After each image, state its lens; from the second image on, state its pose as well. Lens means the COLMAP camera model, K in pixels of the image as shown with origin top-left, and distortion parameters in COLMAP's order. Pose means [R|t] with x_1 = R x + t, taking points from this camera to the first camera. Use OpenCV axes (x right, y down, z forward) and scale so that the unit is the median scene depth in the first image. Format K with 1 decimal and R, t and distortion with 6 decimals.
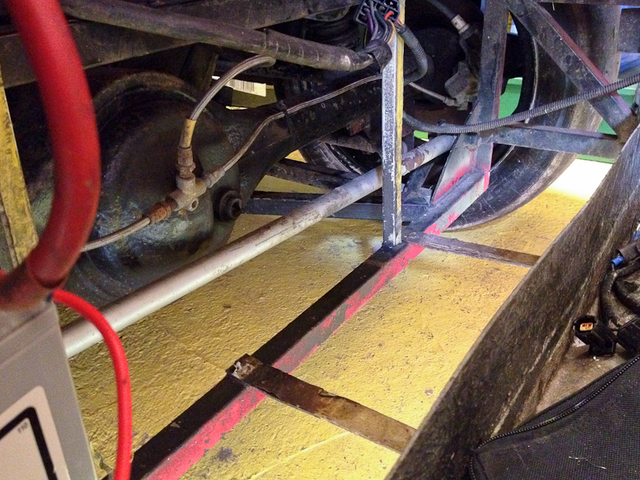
lens RADIAL K [[636.3, 0, 319.6], [0, 636.3, 240.7], [0, 0, 1]] dist [0.010349, 0.000000]
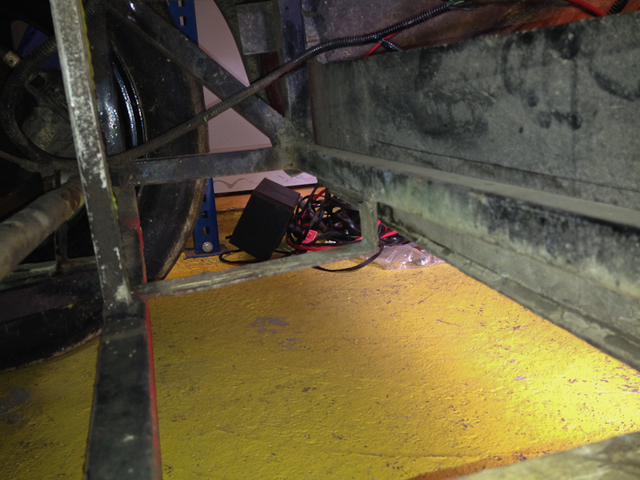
lens RADIAL K [[636.3, 0, 320.3], [0, 636.3, 239.0], [0, 0, 1]] dist [0.010349, 0.000000]
pose [[0.652020, -0.186536, 0.734898, -0.190340], [0.378775, 0.919785, -0.102593, 0.082416], [-0.656810, 0.345254, 0.670373, 0.511201]]
